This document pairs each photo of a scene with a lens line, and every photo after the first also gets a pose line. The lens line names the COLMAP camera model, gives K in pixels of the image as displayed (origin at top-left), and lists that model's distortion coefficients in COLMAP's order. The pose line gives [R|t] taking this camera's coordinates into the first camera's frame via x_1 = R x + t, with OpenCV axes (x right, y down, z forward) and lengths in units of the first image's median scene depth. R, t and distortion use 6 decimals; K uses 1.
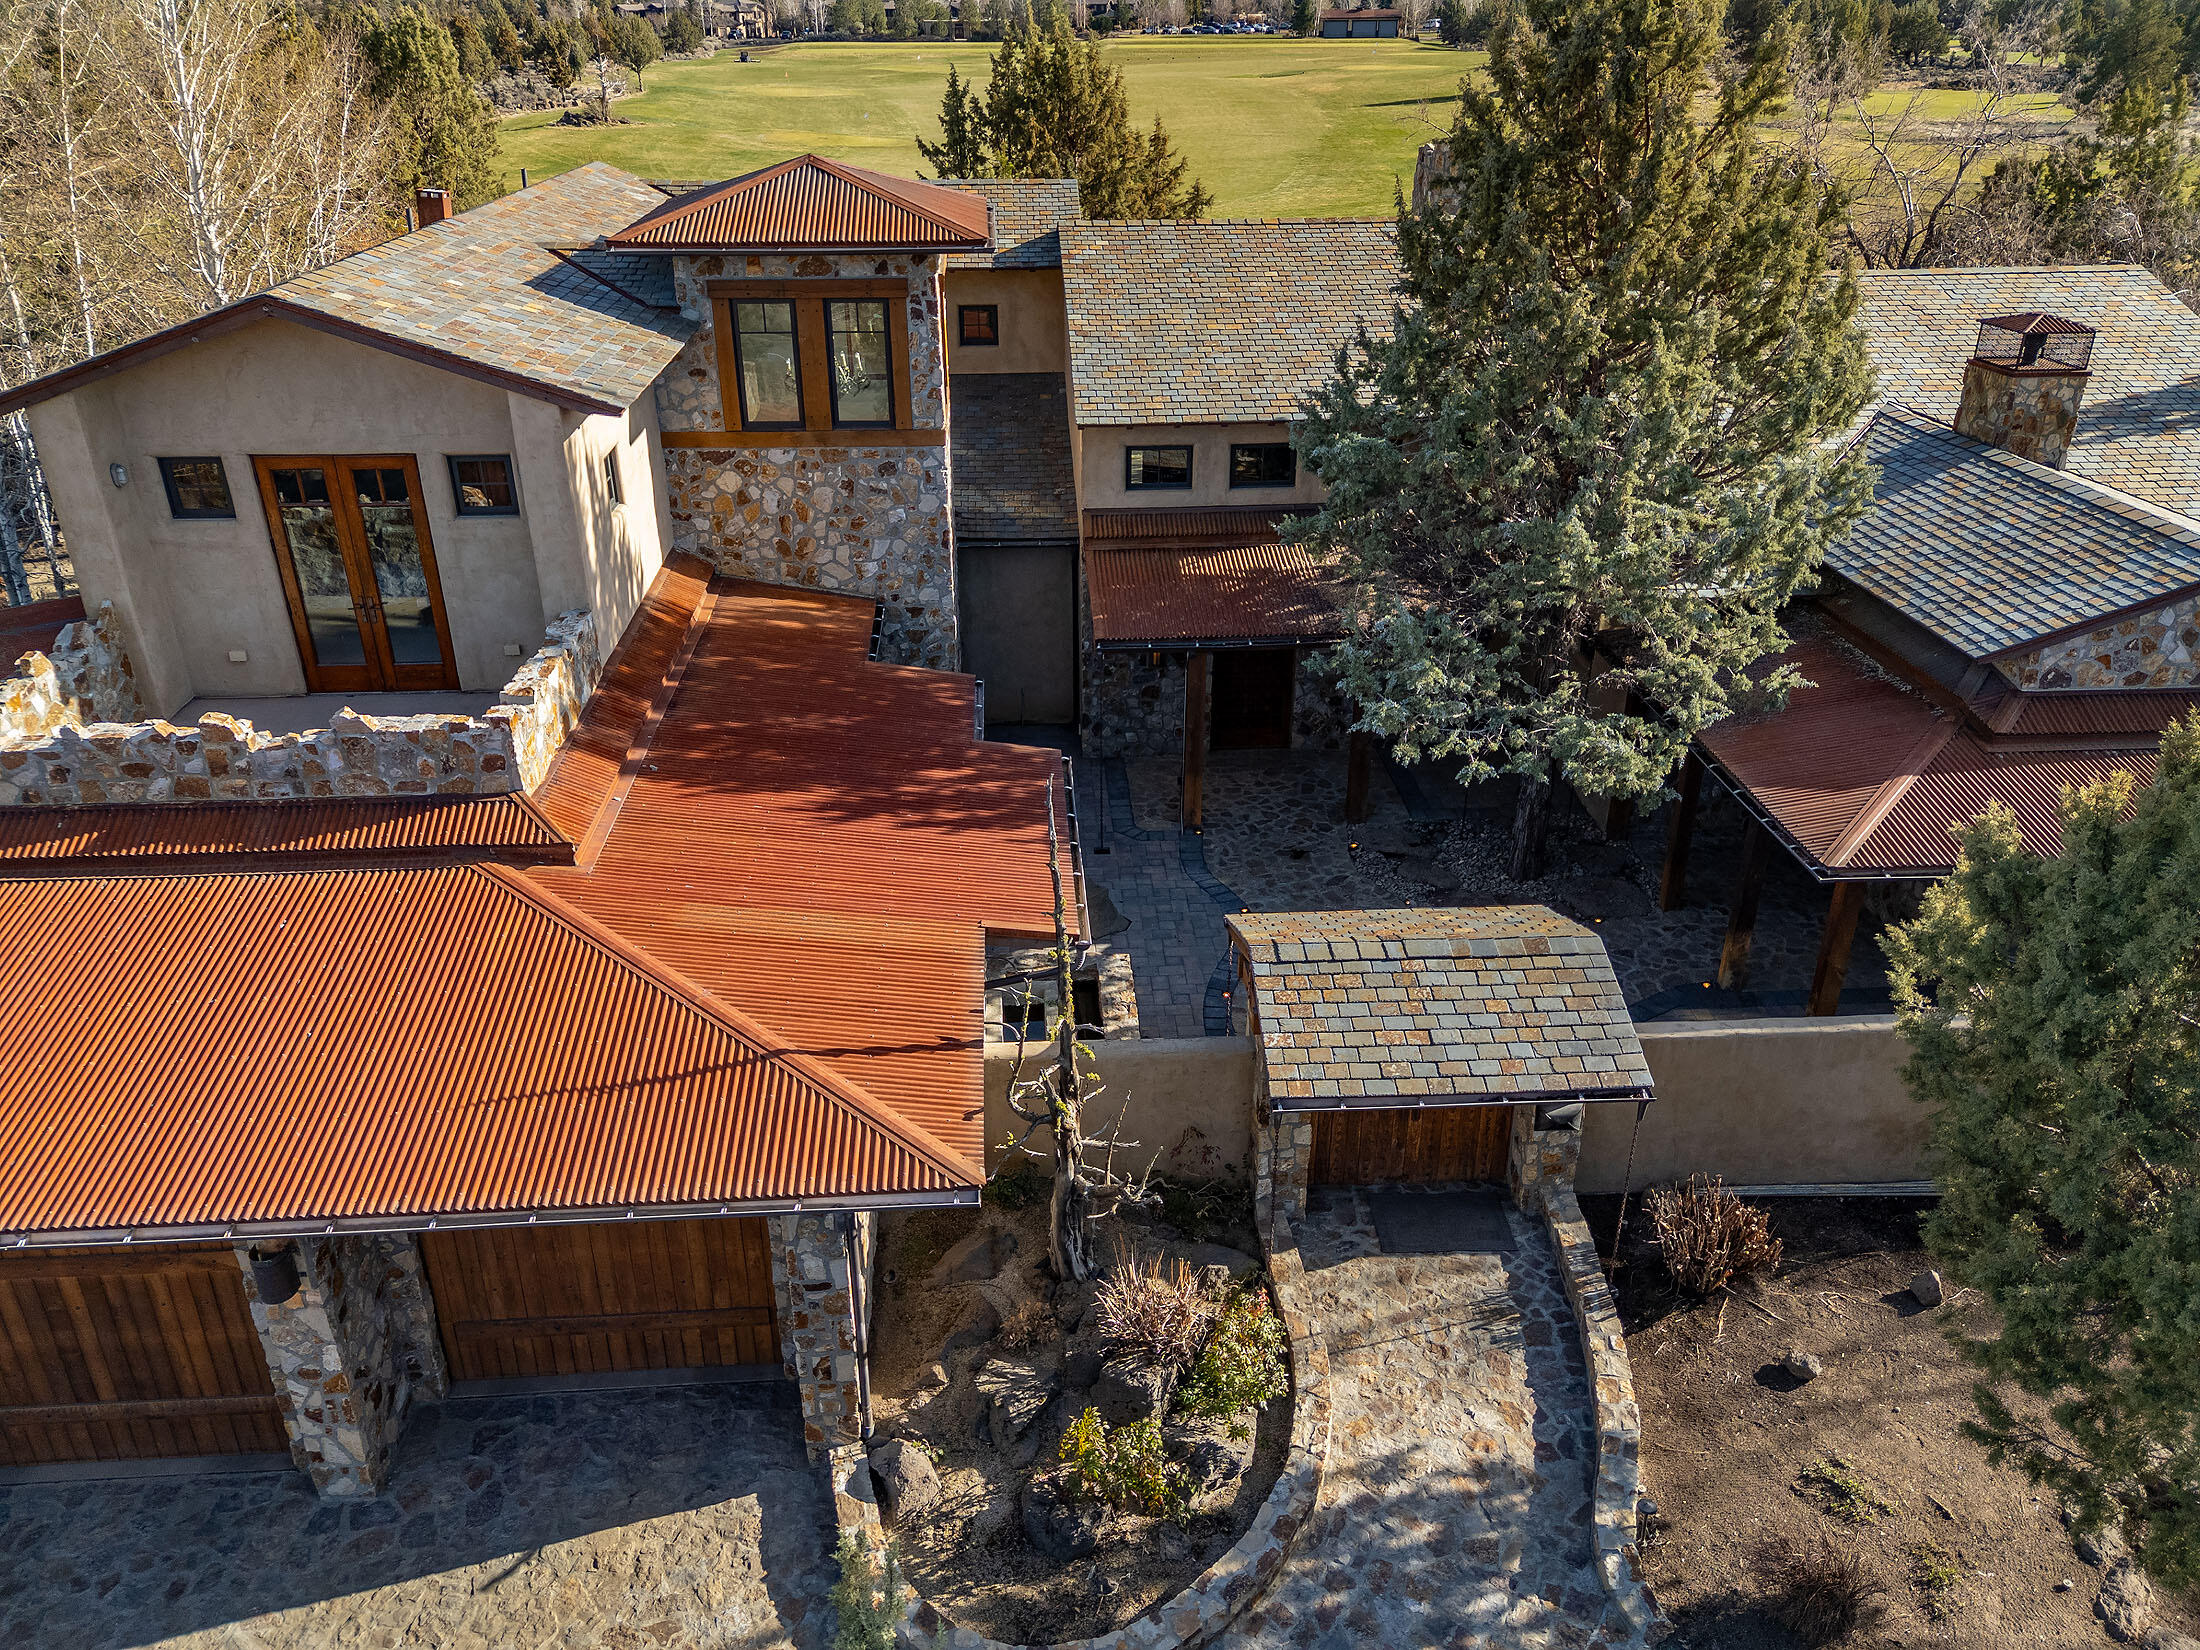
lens RADIAL K [[1611.3, 0, 1097.8], [0, 1611.3, 823.6], [0, 0, 1]] dist [0.069464, -0.059548]
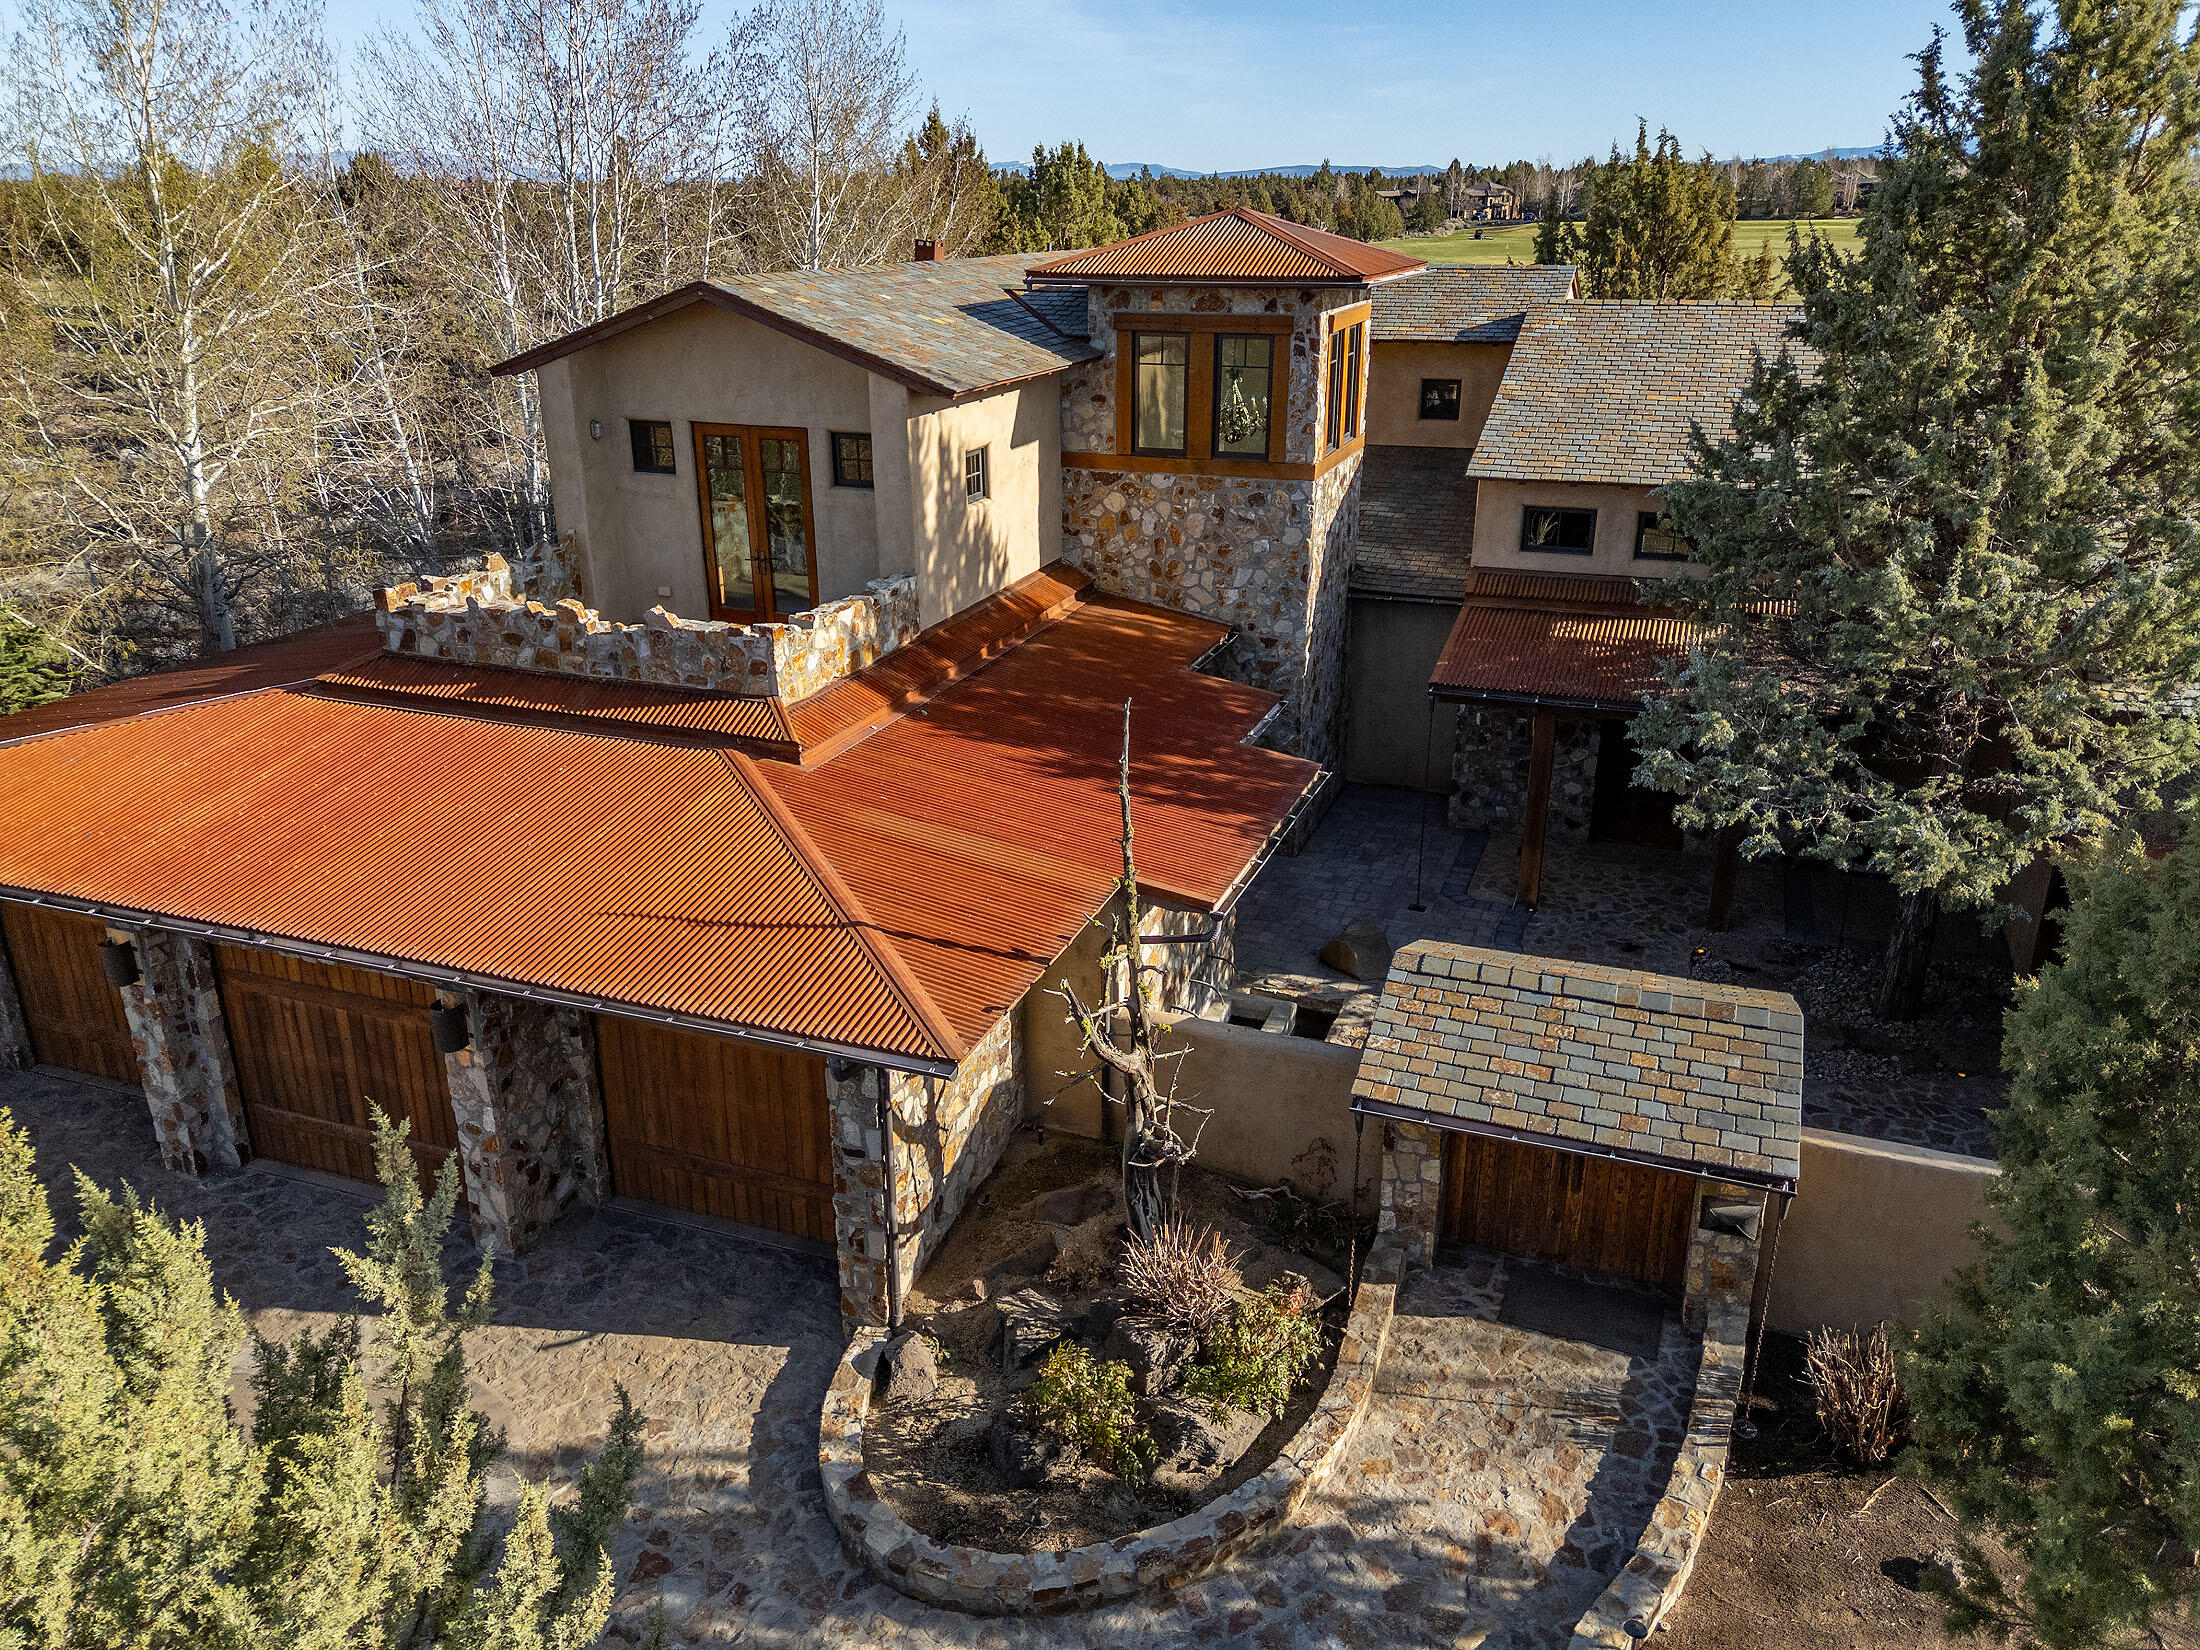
lens RADIAL K [[1611.3, 0, 1098.2], [0, 1611.3, 825.1], [0, 0, 1]] dist [0.069464, -0.059548]
pose [[0.912510, 0.148072, -0.381314, 0.261038], [-0.183683, 0.981241, -0.058530, 0.082560], [0.365494, 0.123450, 0.922591, 0.045888]]
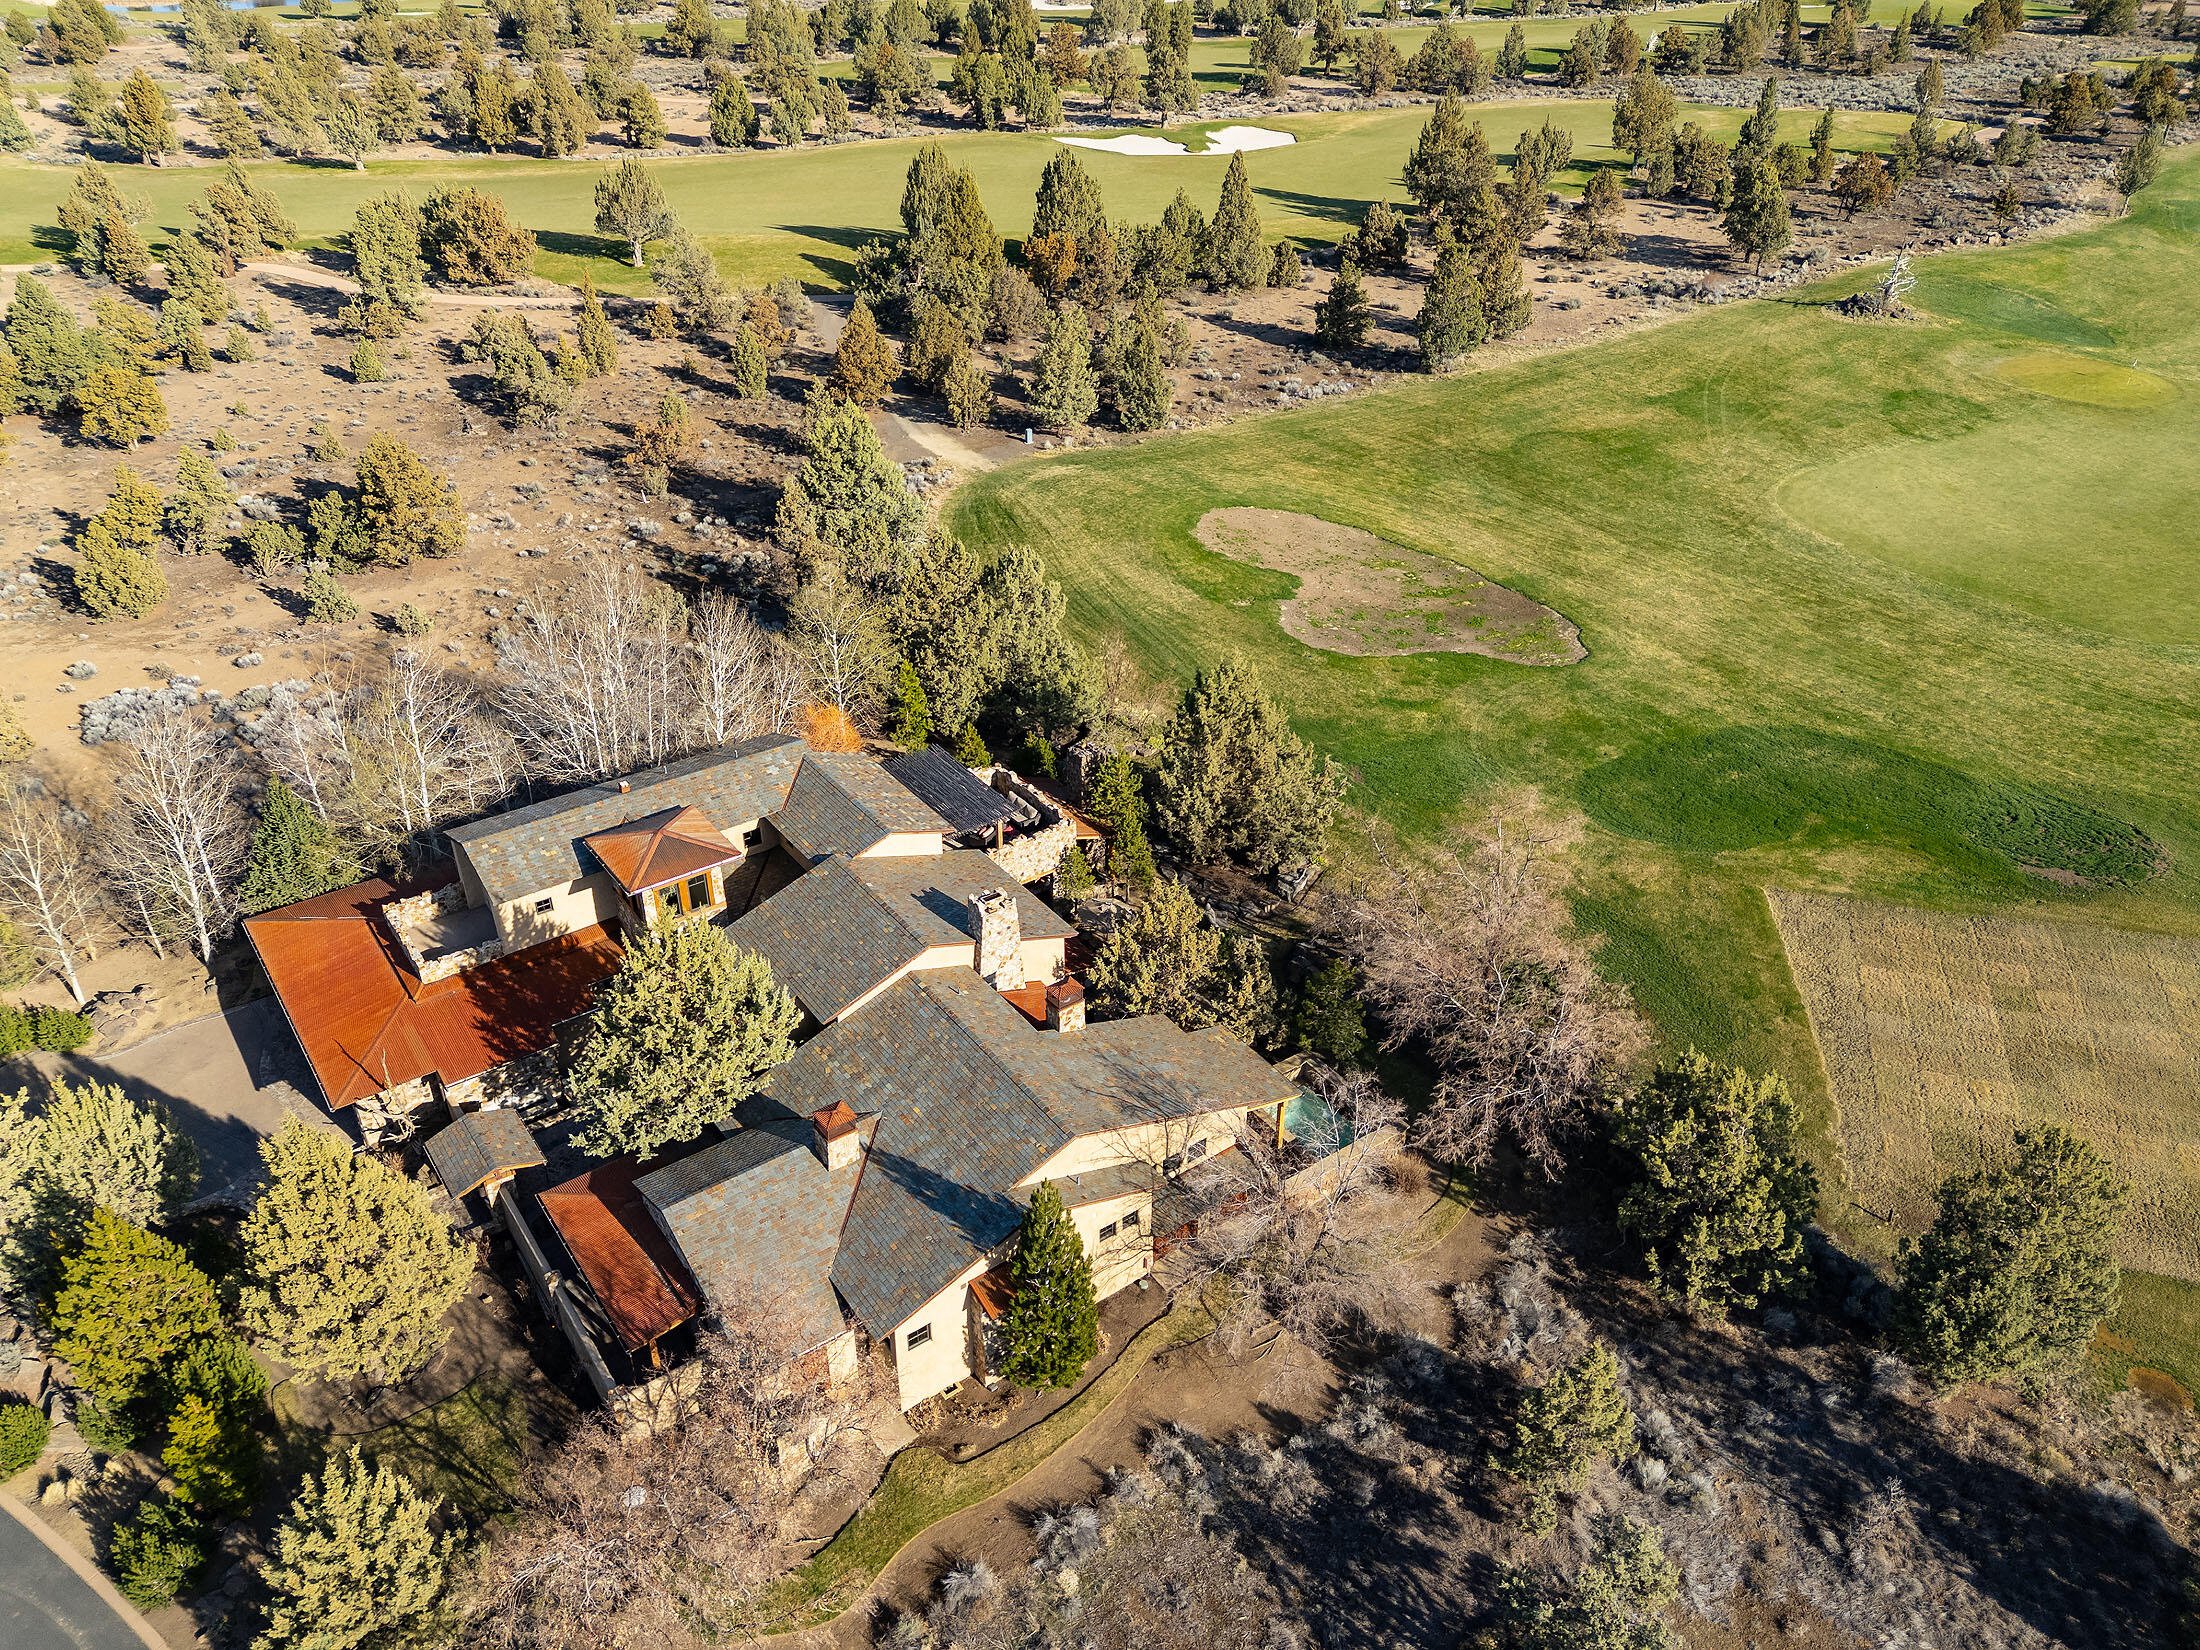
lens RADIAL K [[1611.3, 0, 1101.5], [0, 1611.3, 816.1], [0, 0, 1]] dist [0.069464, -0.059548]
pose [[0.536359, 0.454351, -0.711255, 3.061873], [-0.388004, 0.881137, 0.270278, -2.000081], [0.749514, 0.131004, 0.648896, -0.439777]]
